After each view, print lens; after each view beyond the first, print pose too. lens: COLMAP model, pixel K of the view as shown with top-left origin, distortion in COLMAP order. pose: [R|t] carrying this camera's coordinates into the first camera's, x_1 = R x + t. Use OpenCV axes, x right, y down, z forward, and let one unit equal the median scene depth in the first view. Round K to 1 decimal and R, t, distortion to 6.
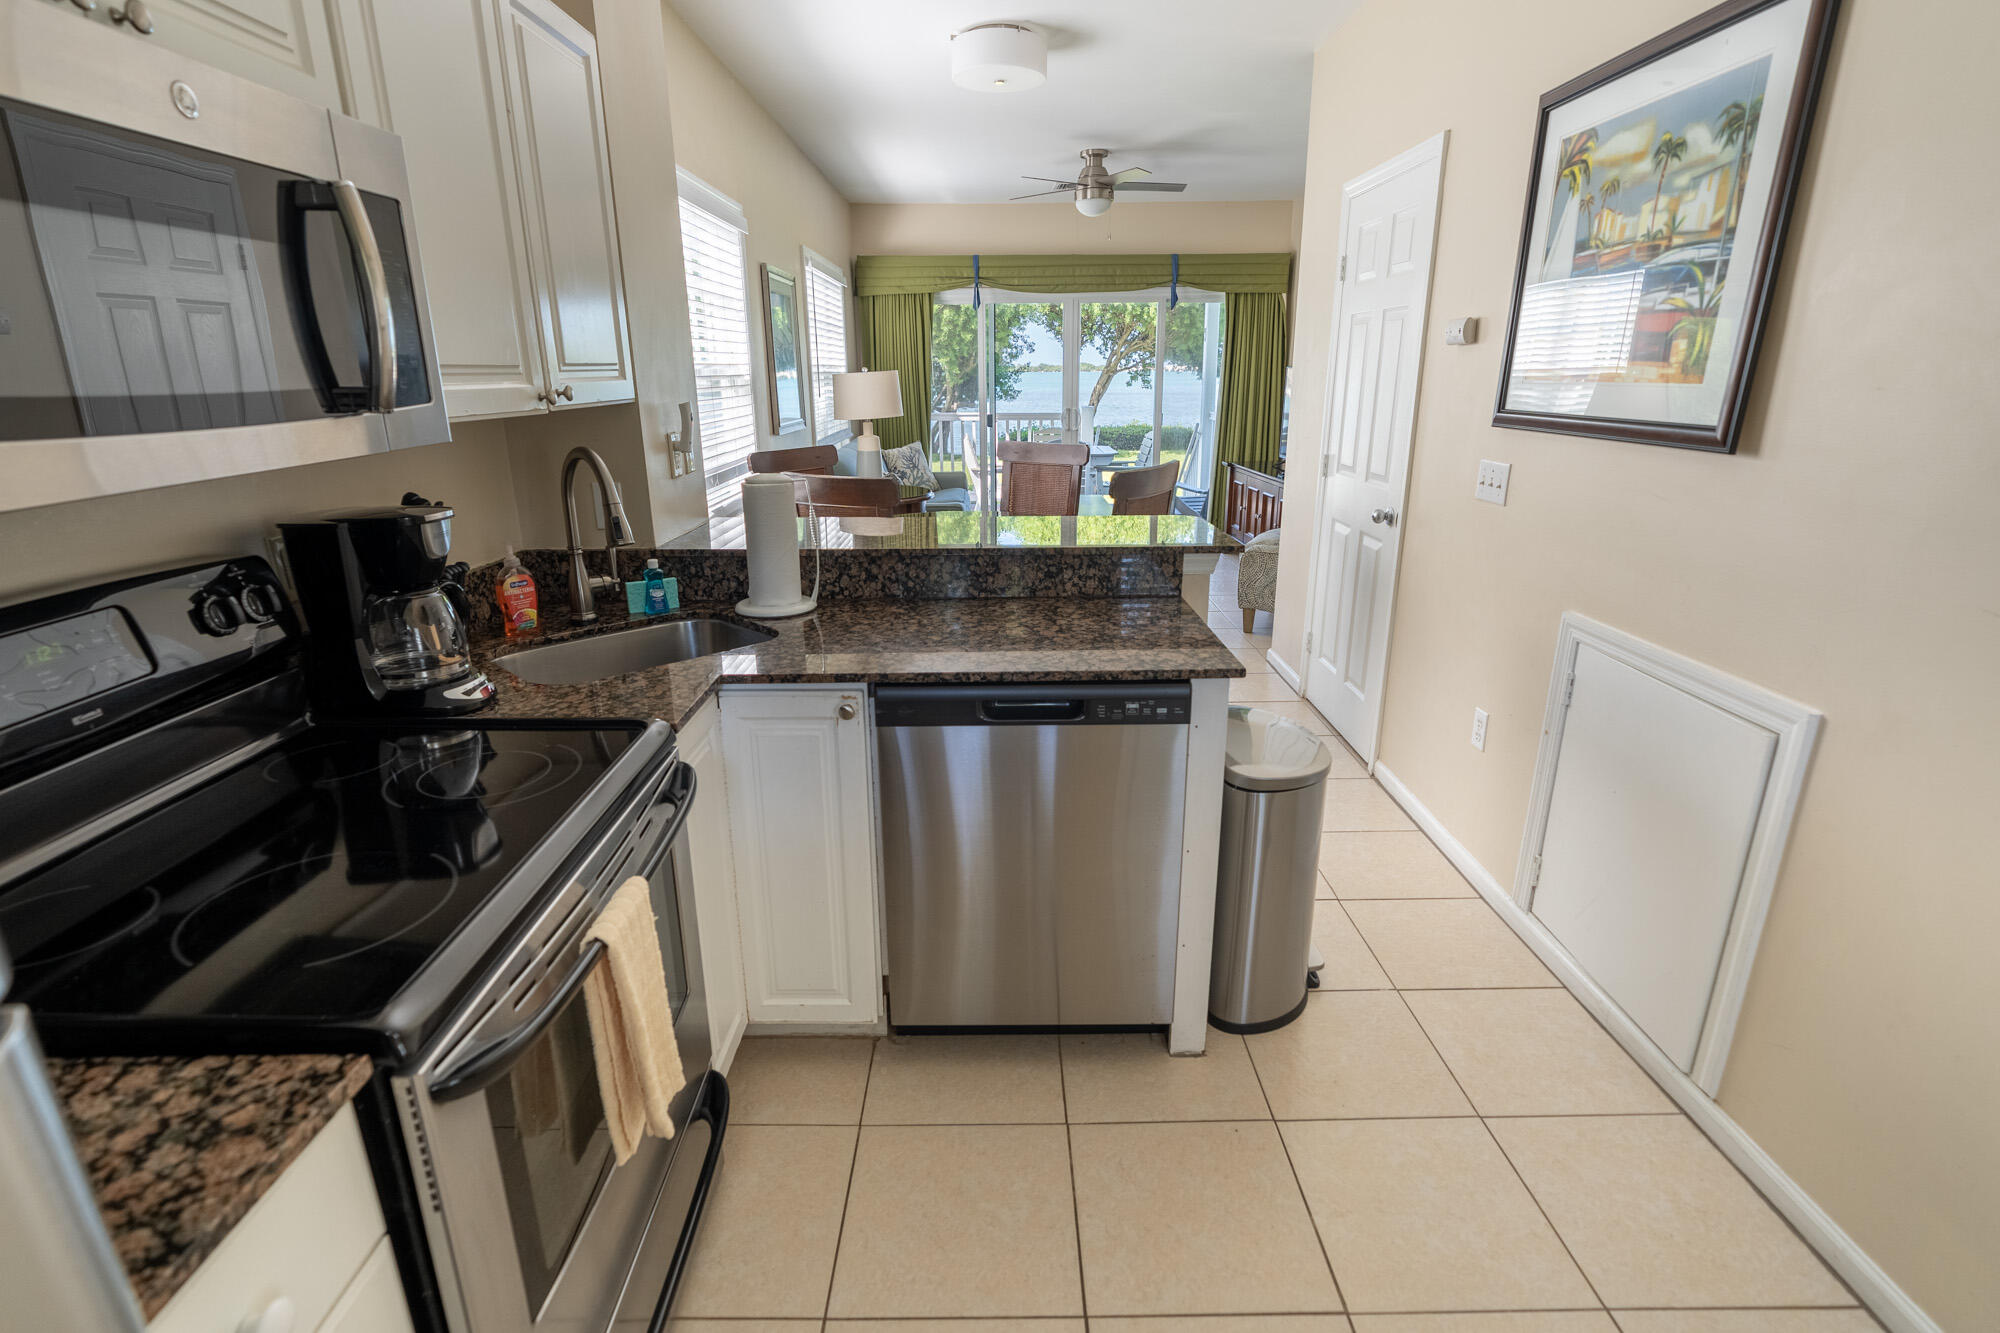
lens RADIAL K [[942.7, 0, 997.9], [0, 942.7, 678.6], [0, 0, 1]] dist [0.001543, 0.000819]
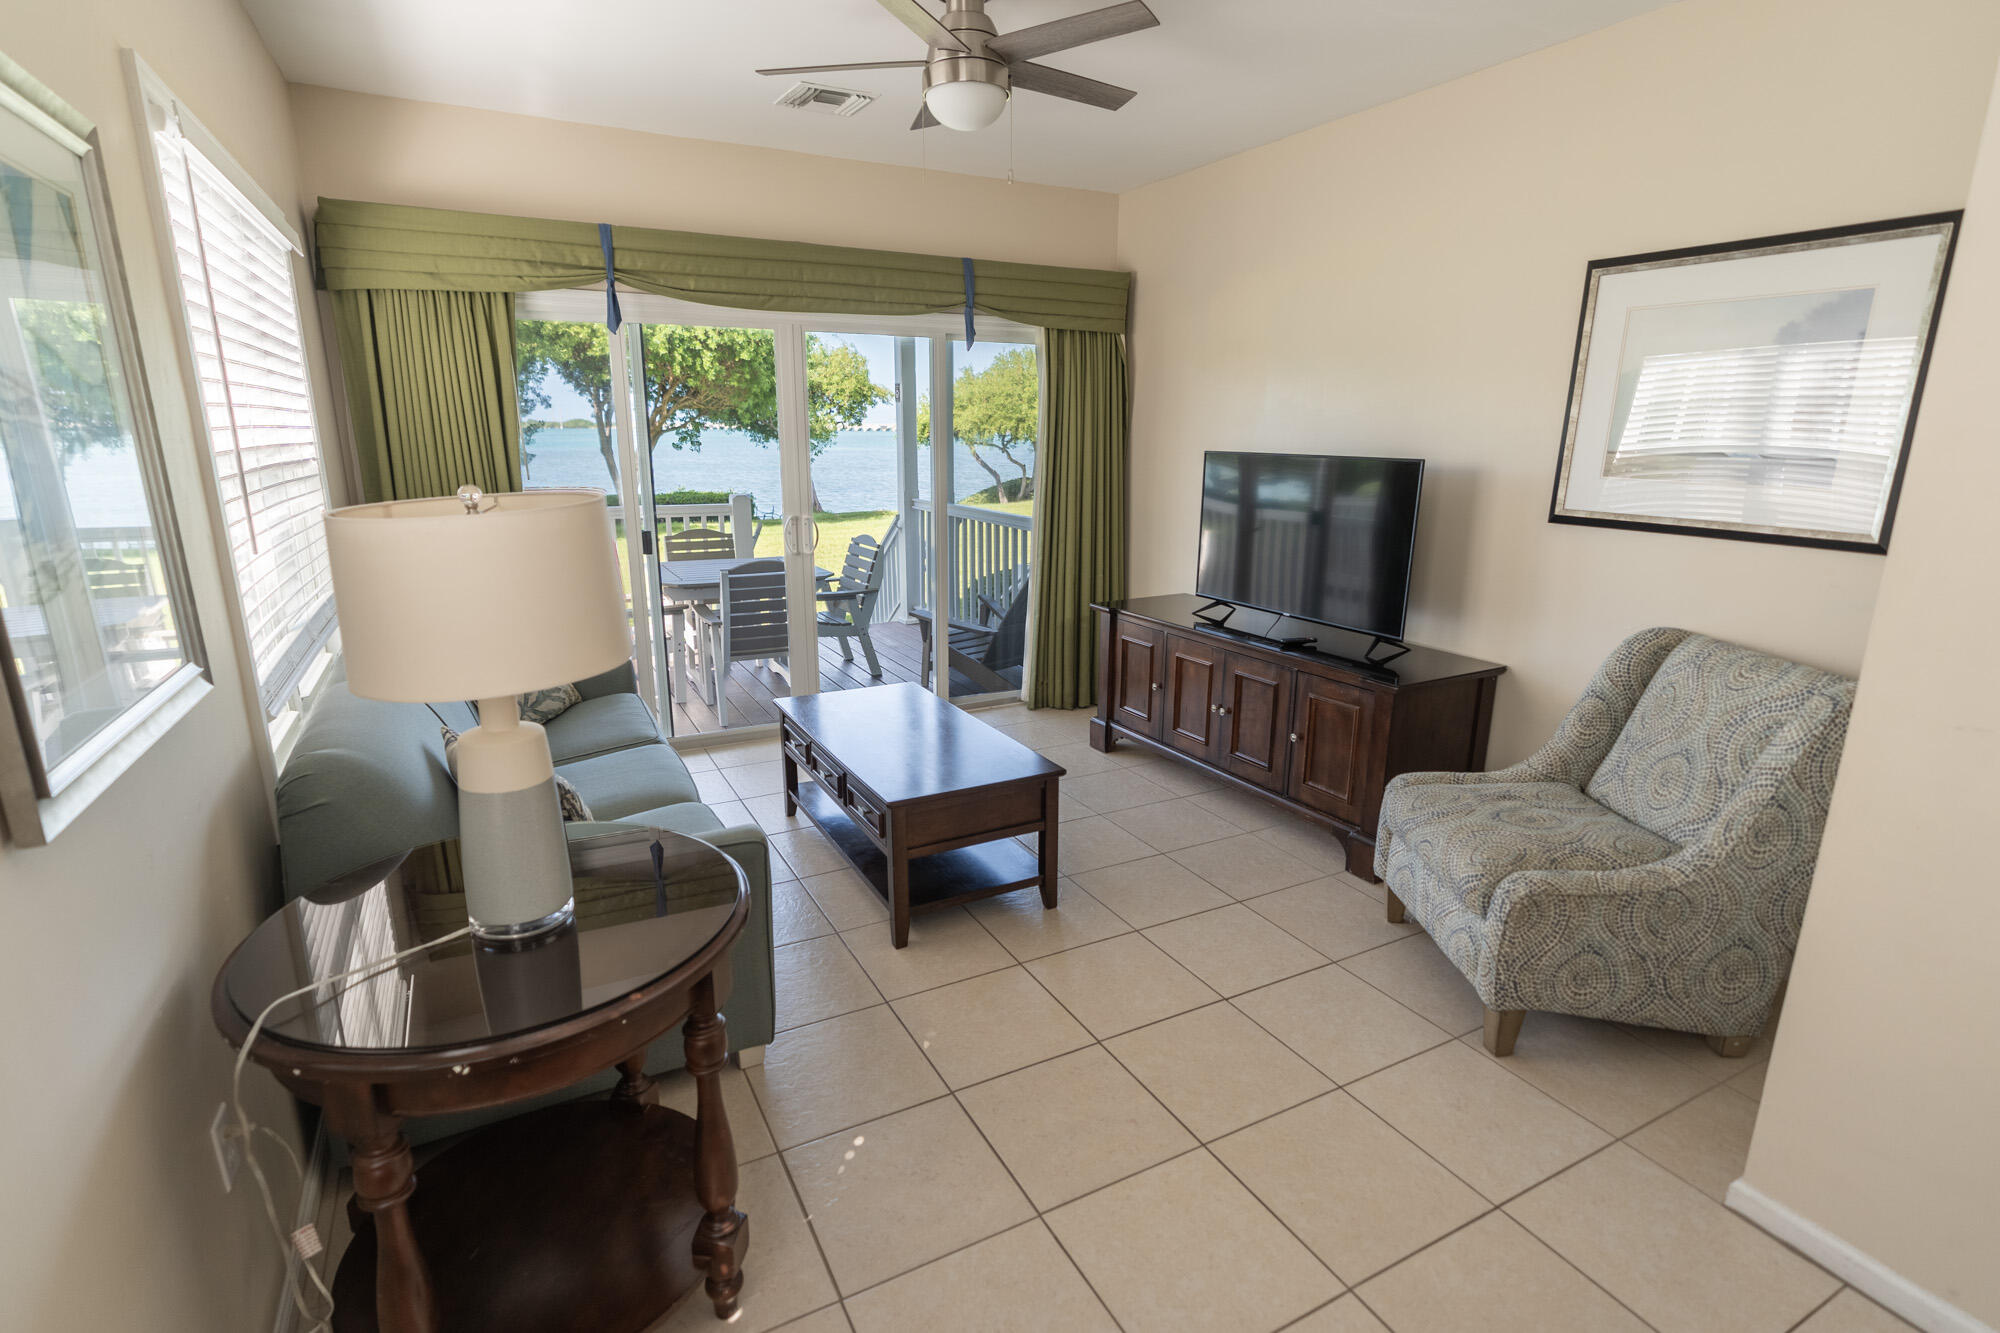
lens RADIAL K [[975.5, 0, 1000.0], [0, 975.5, 666.5], [0, 0, 1]] dist [-0.000671, 0.000318]
pose [[0.887406, -0.098050, 0.450441, -0.091671], [0.132183, 0.990209, -0.044866, -0.165178], [-0.441632, 0.099355, 0.891678, 0.466104]]
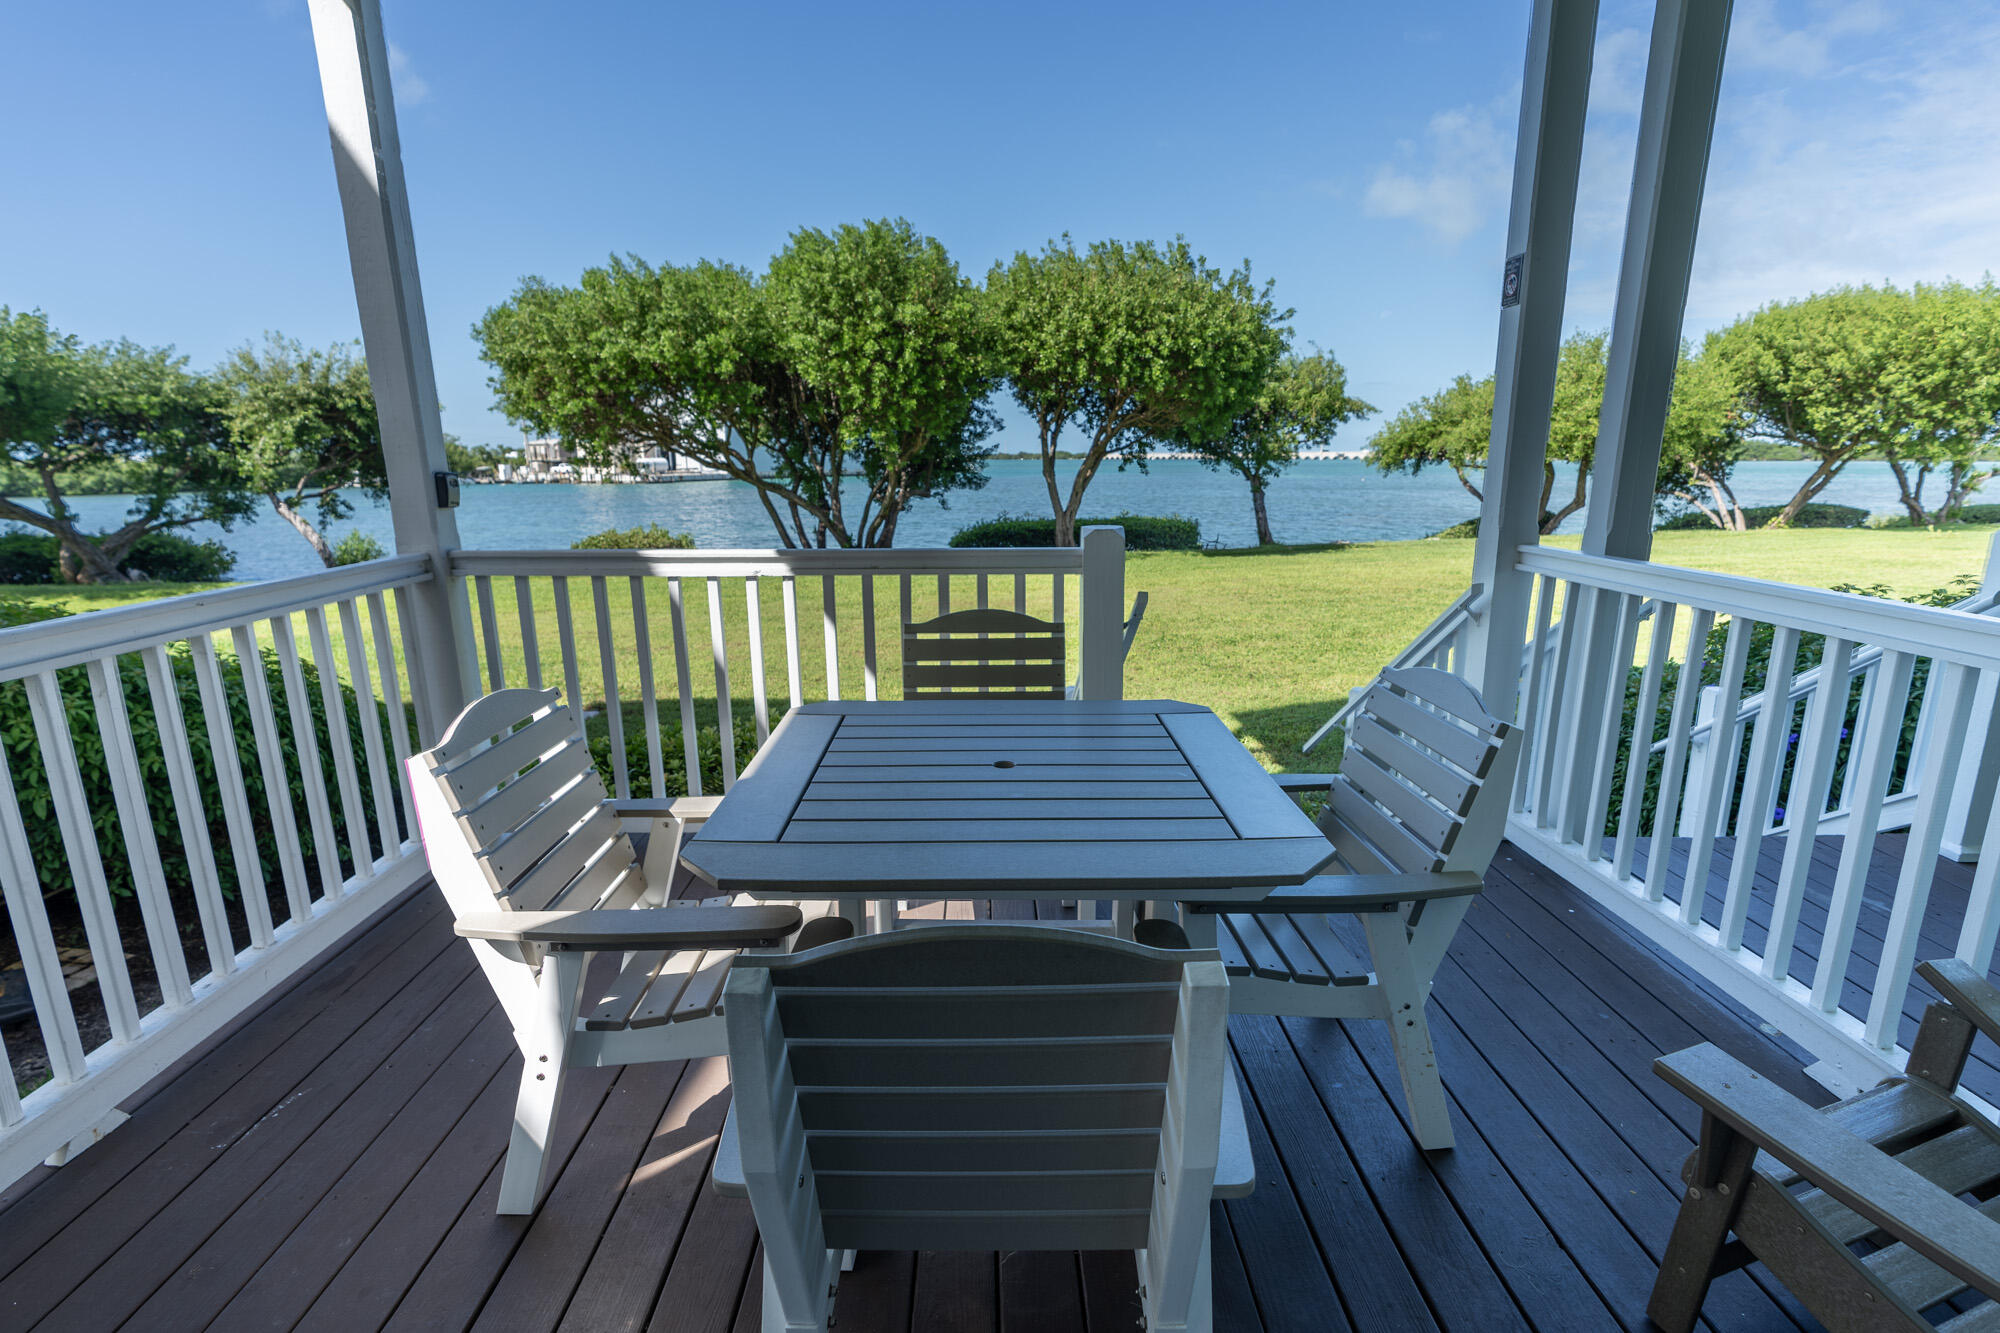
lens RADIAL K [[930.7, 0, 1000.0], [0, 930.7, 666.5], [0, 0, 1]] dist [-0.004274, 0.000256]
pose [[0.999746, -0.001986, 0.022451, 0.084425], [0.004096, 0.995533, -0.094326, -0.328472], [-0.022163, 0.094394, 0.995288, 1.075755]]
